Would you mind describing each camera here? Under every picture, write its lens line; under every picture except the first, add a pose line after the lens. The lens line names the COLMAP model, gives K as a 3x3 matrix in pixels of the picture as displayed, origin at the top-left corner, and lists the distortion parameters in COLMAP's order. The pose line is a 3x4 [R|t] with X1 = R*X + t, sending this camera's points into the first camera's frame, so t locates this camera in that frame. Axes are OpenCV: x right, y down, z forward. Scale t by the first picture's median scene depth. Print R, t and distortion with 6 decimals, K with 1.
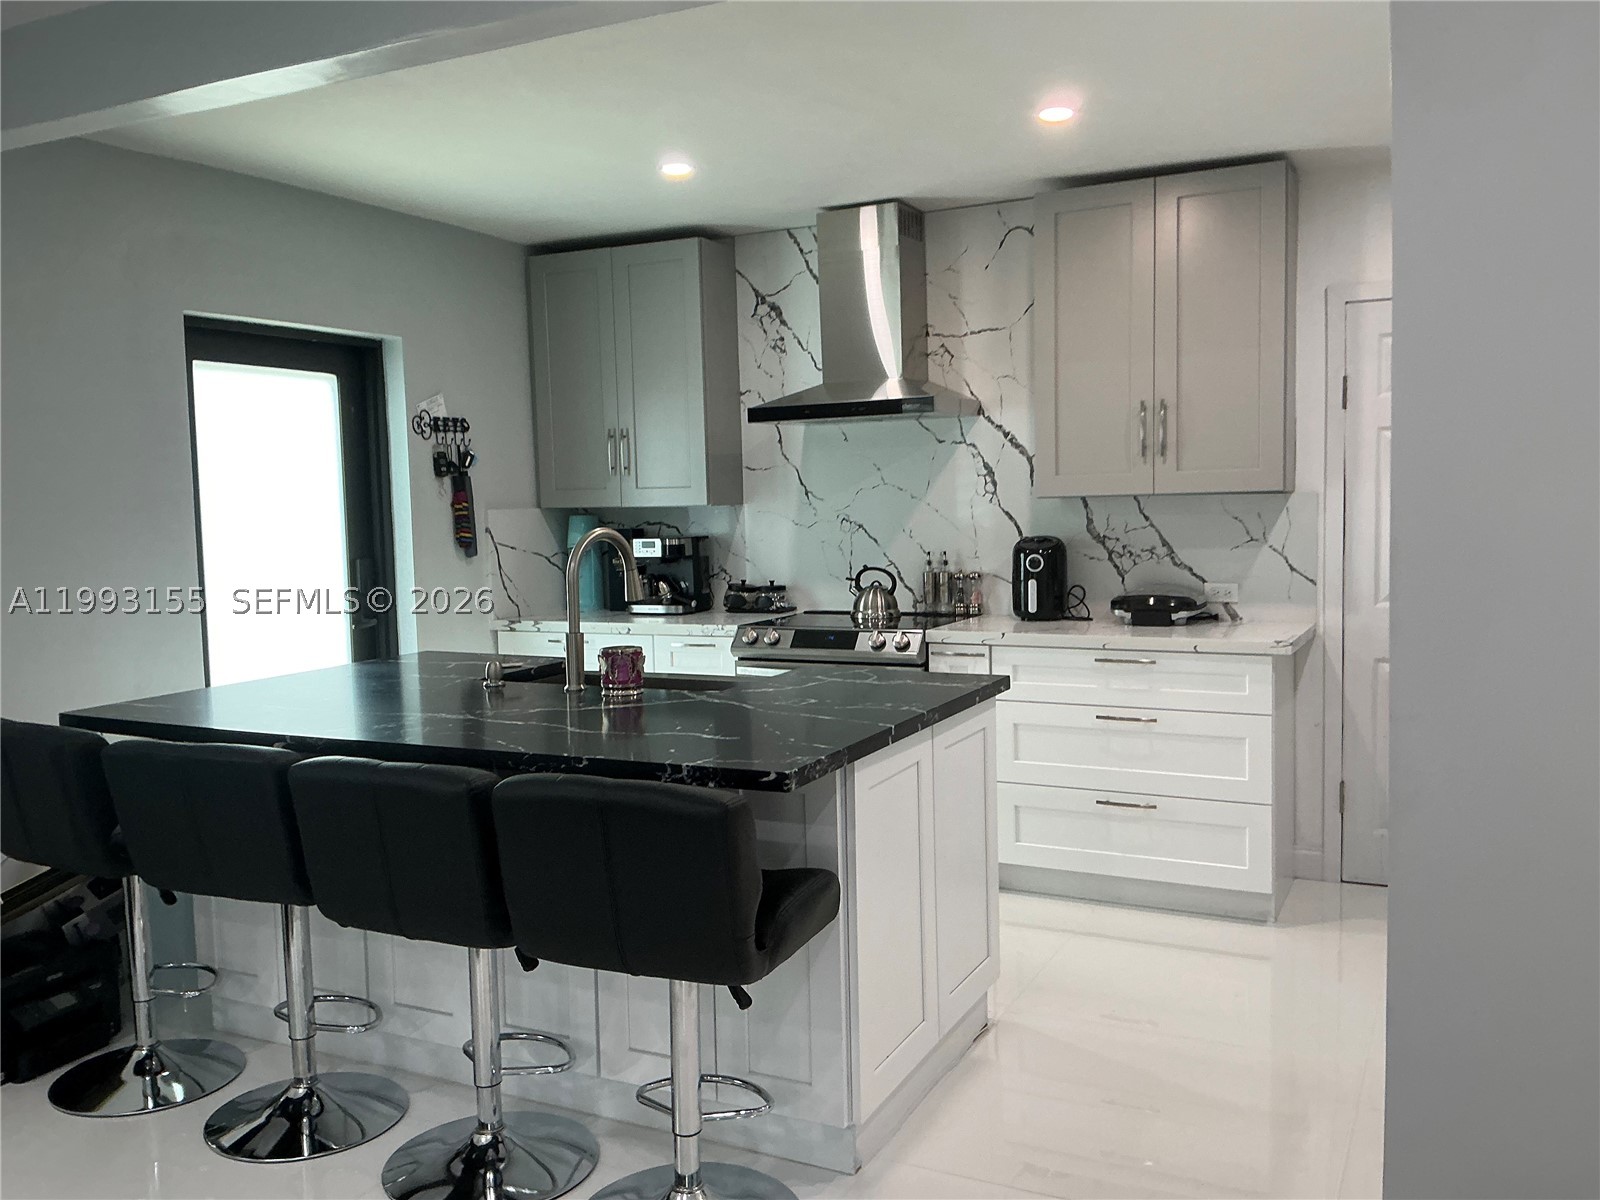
lens RADIAL K [[1332.3, 0, 800.0], [0, 1332.3, 600.0], [0, 0, 1]] dist [0.172573, -0.362599]
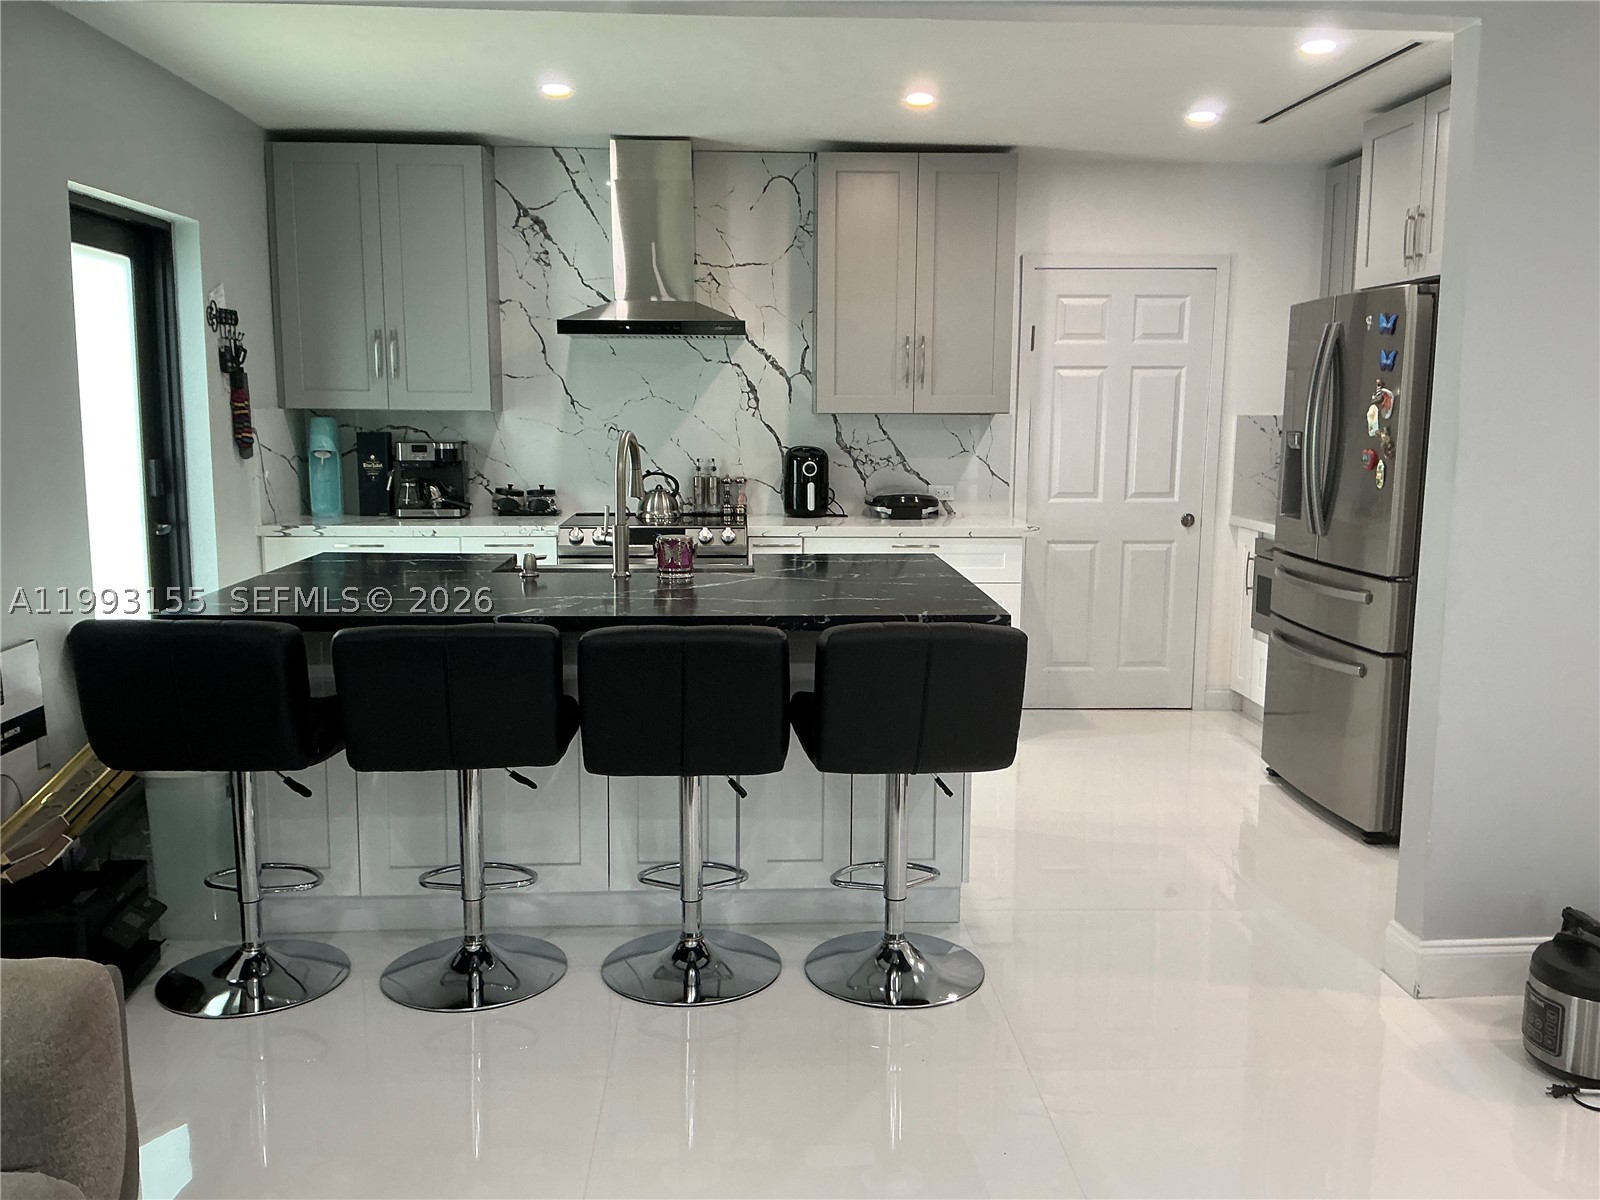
lens RADIAL K [[1334.4, 0, 800.3], [0, 1334.4, 593.1], [0, 0, 1]] dist [0.167111, -0.348687]
pose [[0.871070, -0.040208, 0.489510, -0.396568], [0.013730, 0.998247, 0.057564, 0.013496], [-0.490967, -0.043422, 0.870096, -0.028856]]
